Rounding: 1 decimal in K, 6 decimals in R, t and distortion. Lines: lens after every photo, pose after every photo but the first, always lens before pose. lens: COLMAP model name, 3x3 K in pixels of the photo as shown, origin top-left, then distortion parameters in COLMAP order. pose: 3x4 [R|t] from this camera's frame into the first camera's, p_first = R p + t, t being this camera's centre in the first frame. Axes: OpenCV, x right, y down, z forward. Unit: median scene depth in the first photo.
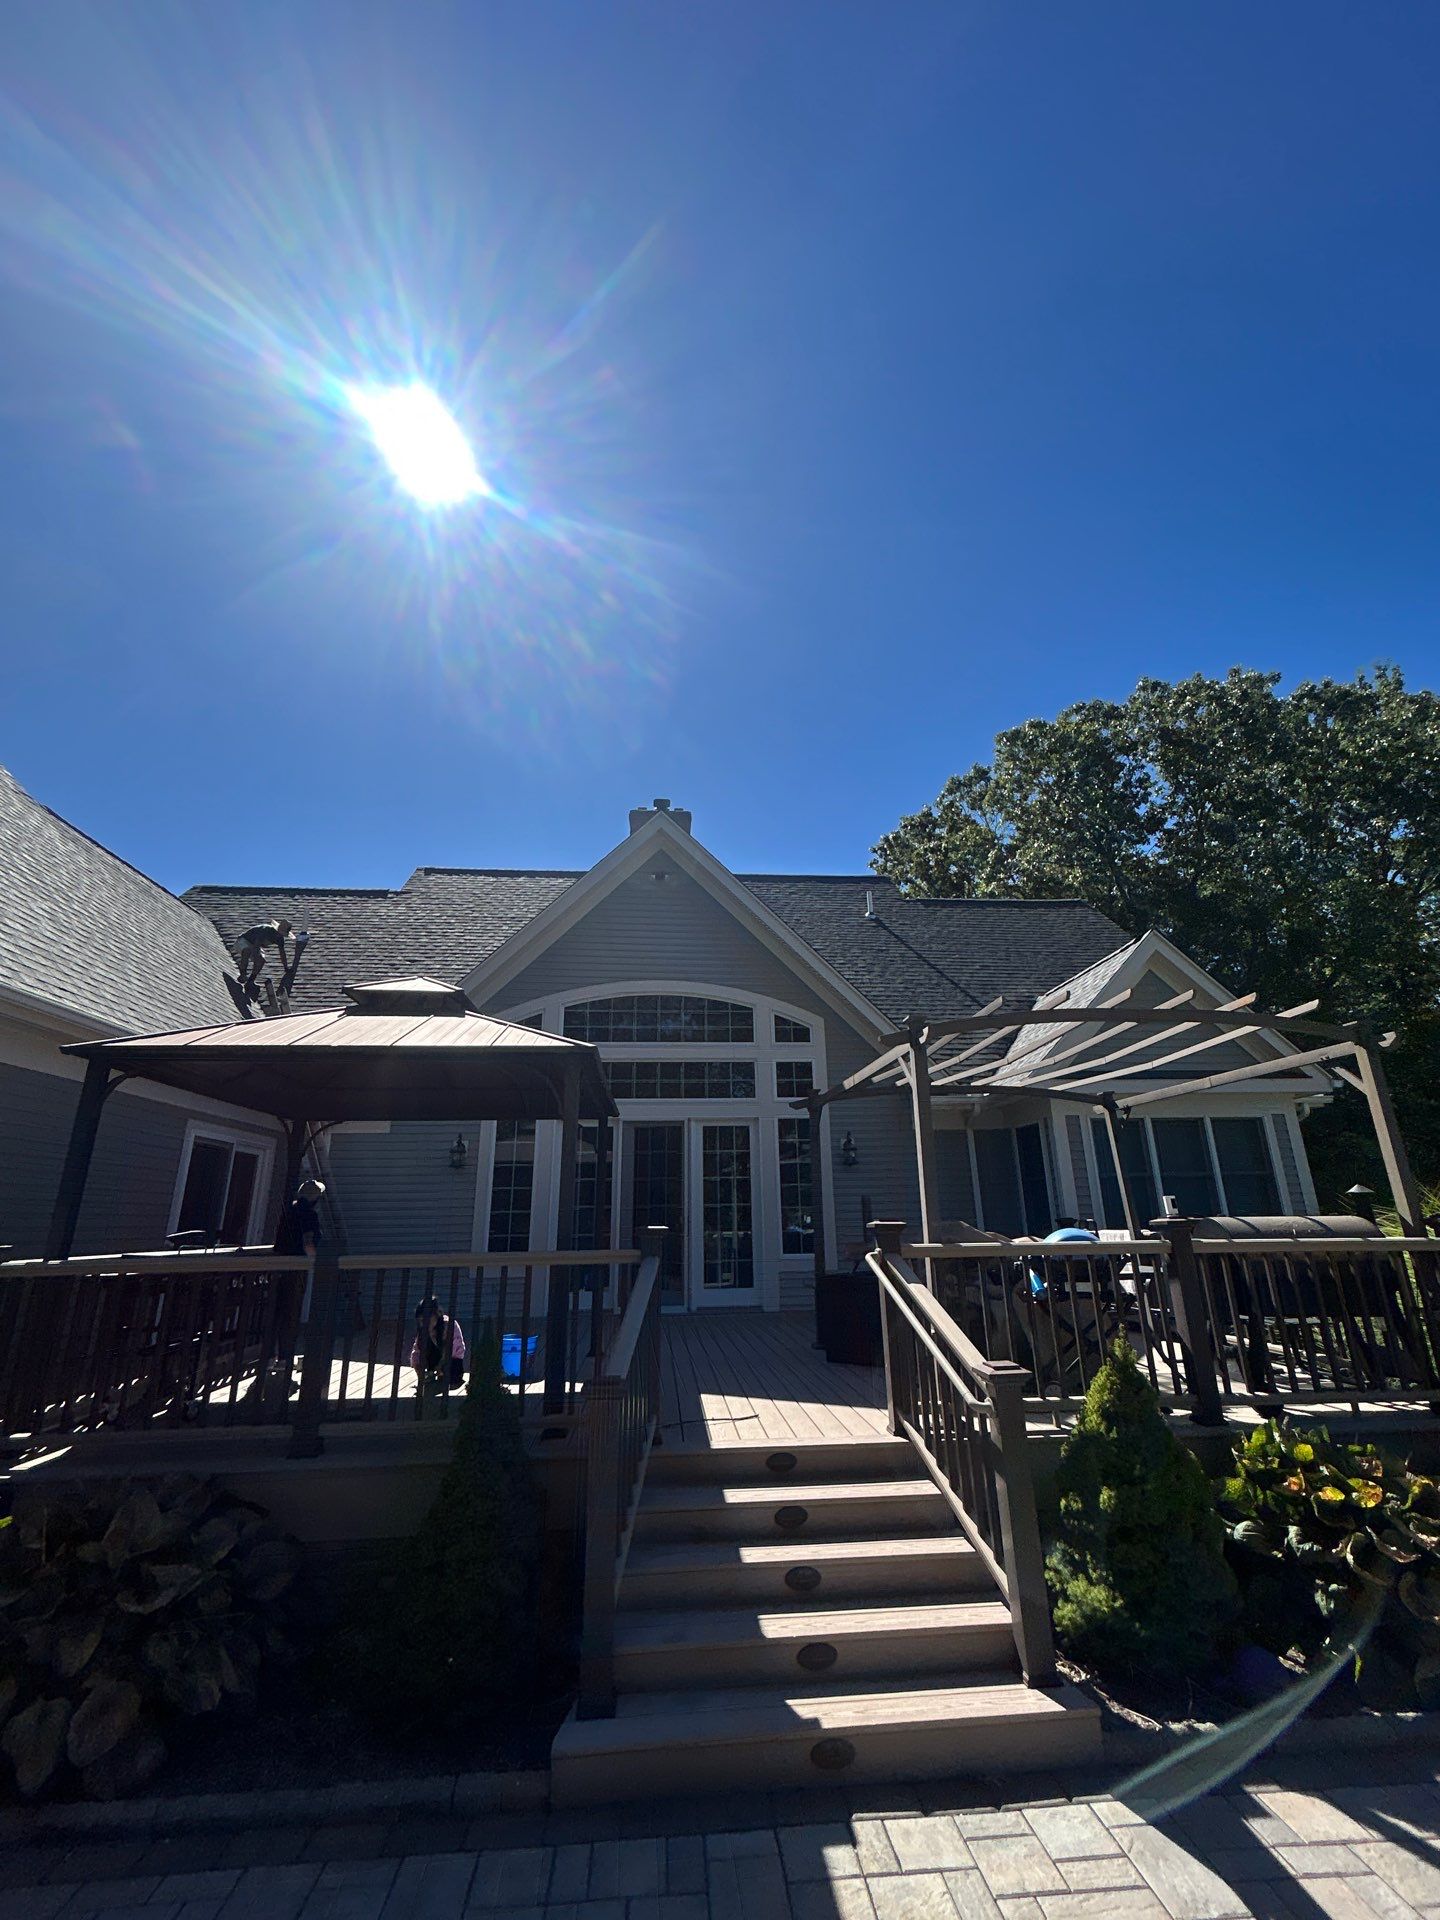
lens RADIAL K [[824.8, 0, 720.0], [0, 824.8, 960.0], [0, 0, 1]] dist [0.002413, -0.001035]
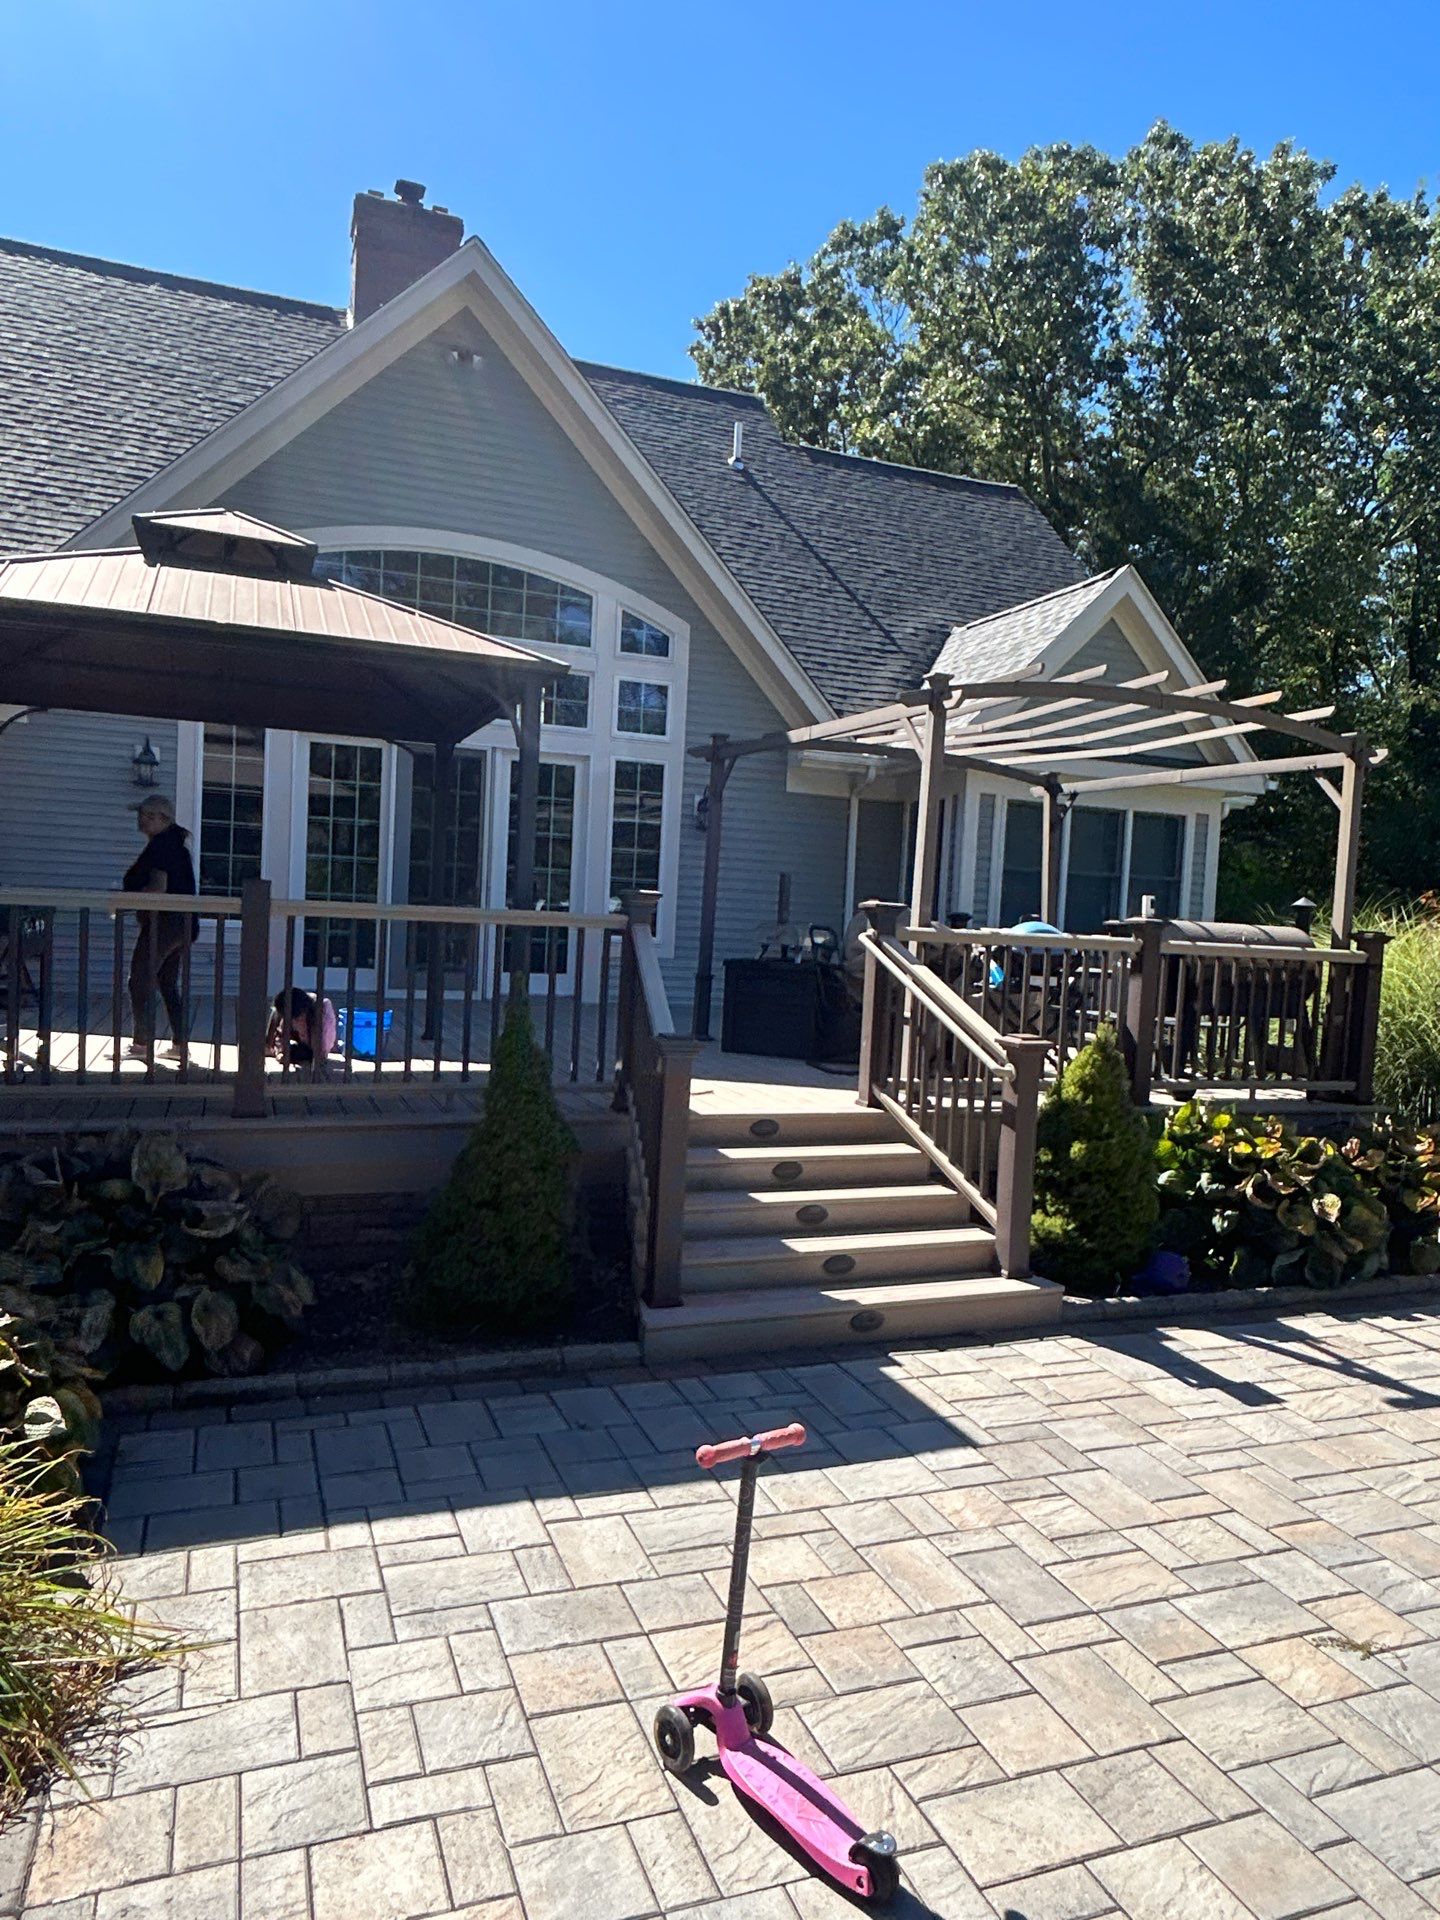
lens RADIAL K [[1269.6, 0, 742.8], [0, 1269.6, 1005.0], [0, 0, 1]] dist [-0.004490, -0.006032]
pose [[0.951777, 0.039432, 0.304247, -0.161660], [-0.151734, 0.922423, 0.355122, -0.023355], [-0.266641, -0.384162, 0.883924, -0.106099]]
